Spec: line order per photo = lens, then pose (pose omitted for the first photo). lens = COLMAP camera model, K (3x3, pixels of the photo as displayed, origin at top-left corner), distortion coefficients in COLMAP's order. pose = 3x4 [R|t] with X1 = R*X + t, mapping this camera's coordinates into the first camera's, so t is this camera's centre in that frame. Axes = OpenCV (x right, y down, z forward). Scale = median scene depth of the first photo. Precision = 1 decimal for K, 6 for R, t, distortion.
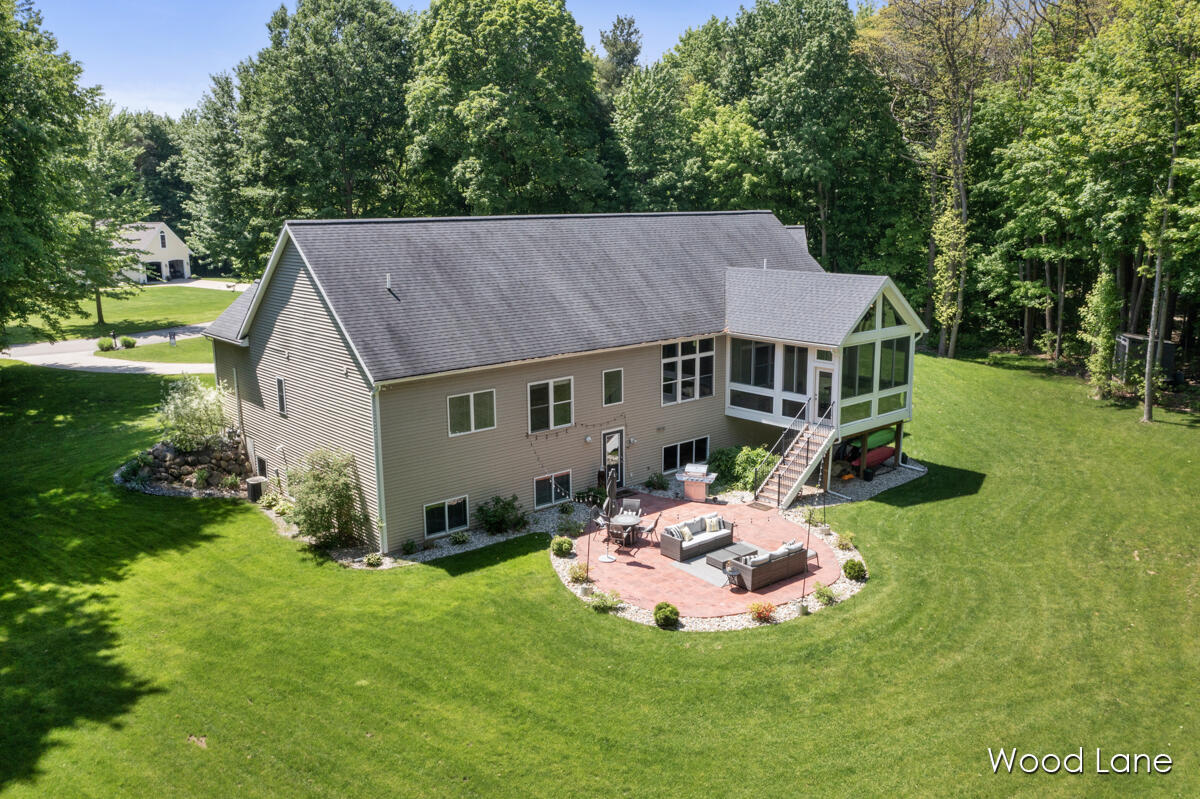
lens RADIAL K [[950.6, 0, 614.7], [0, 950.6, 398.5], [0, 0, 1]] dist [-0.013857, 0.005087]
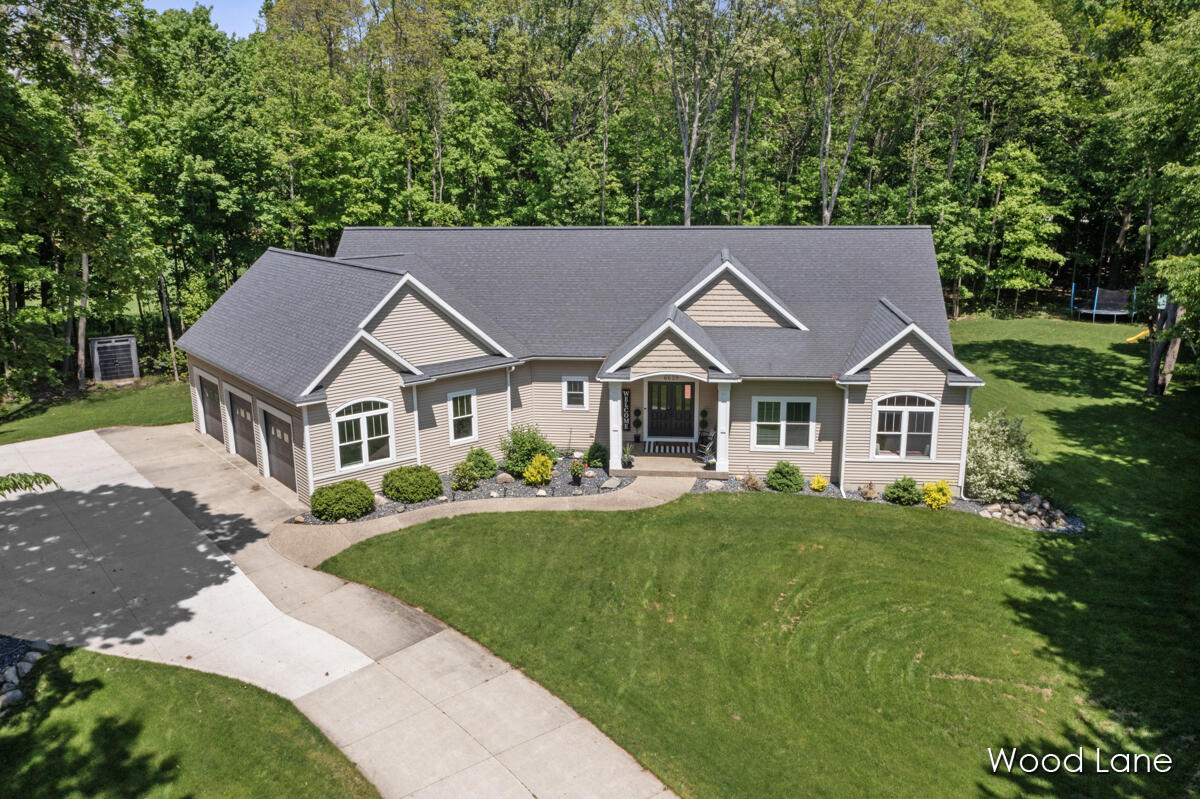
lens RADIAL K [[950.6, 0, 614.7], [0, 950.6, 398.5], [0, 0, 1]] dist [-0.013857, 0.005087]
pose [[-0.677620, -0.173591, 0.714631, -0.849614], [0.161017, 0.913144, 0.374489, -0.448685], [-0.717569, 0.368829, -0.590813, 1.821929]]
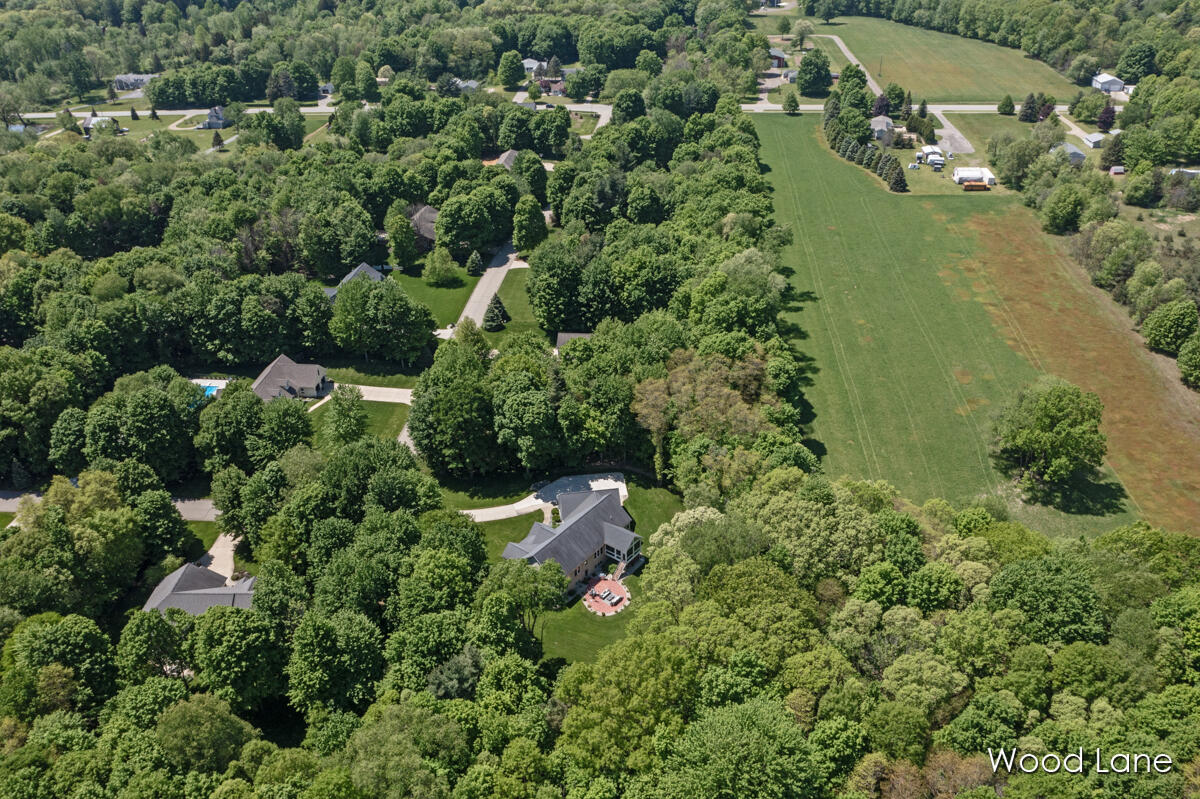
lens RADIAL K [[950.6, 0, 614.7], [0, 950.6, 398.5], [0, 0, 1]] dist [-0.013857, 0.005087]
pose [[0.981466, -0.097888, 0.164751, -0.629524], [0.041065, 0.947158, 0.318127, -2.555058], [-0.187186, -0.305465, 0.933623, -3.727400]]
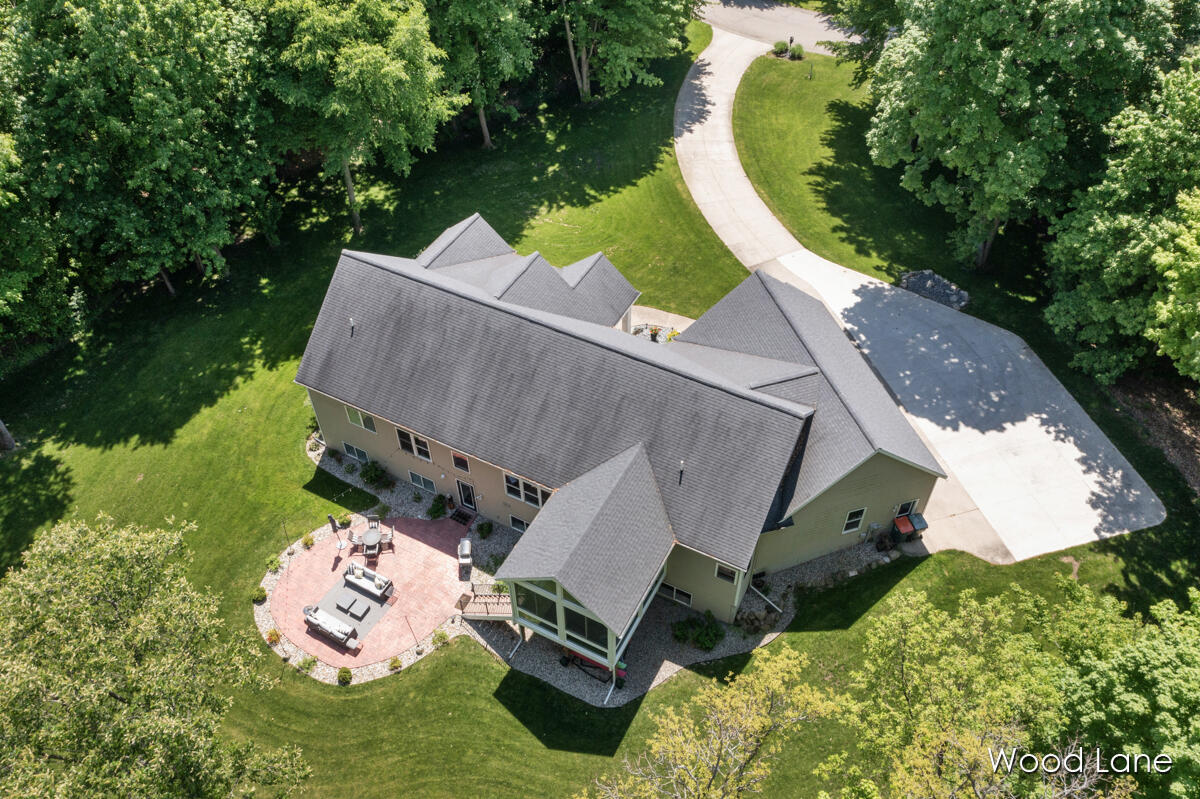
lens RADIAL K [[966.2, 0, 600.0], [0, 966.2, 399.5], [0, 0, 1]] dist [-0.014608, 0.001706]
pose [[0.344746, 0.686237, -0.640491, 0.852942], [-0.190470, 0.719265, 0.668116, -0.993941], [0.919169, -0.108336, 0.378671, 0.647256]]
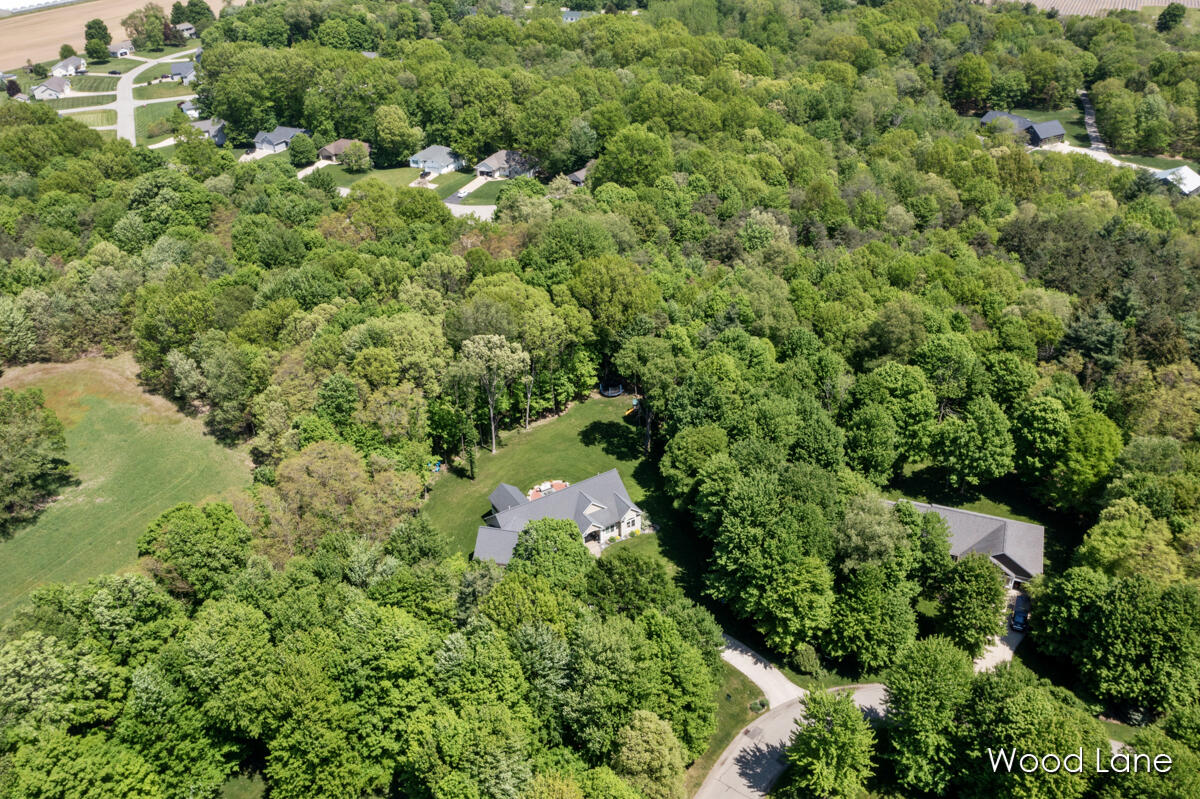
lens RADIAL K [[950.6, 0, 614.7], [0, 950.6, 398.5], [0, 0, 1]] dist [-0.013857, 0.005087]
pose [[-0.984177, -0.068084, 0.163584, -1.052023], [0.062016, 0.732471, 0.677968, -3.728585], [-0.165979, 0.677385, -0.716659, 4.100719]]
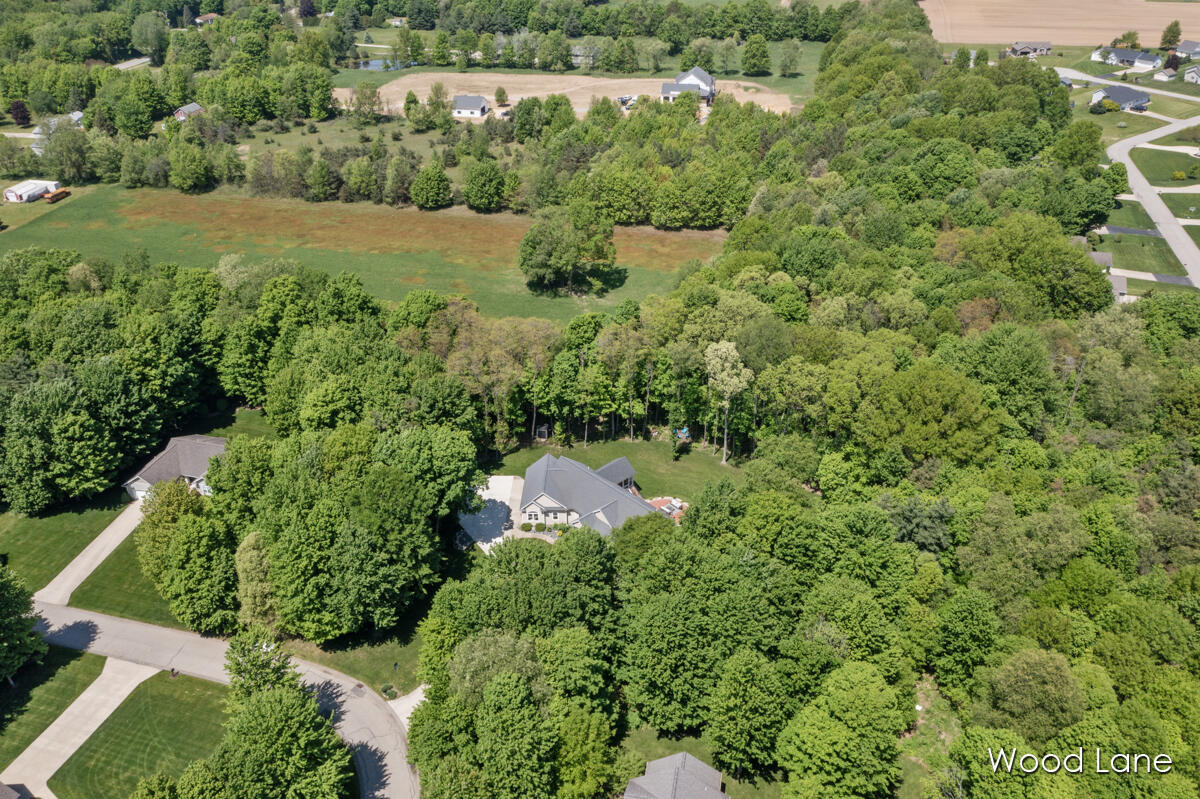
lens RADIAL K [[966.2, 0, 600.0], [0, 966.2, 399.5], [0, 0, 1]] dist [-0.014608, 0.001706]
pose [[-0.019122, -0.507171, 0.861633, -3.967099], [0.221725, 0.838181, 0.498287, -2.968771], [-0.974922, 0.200574, 0.096425, 0.563495]]
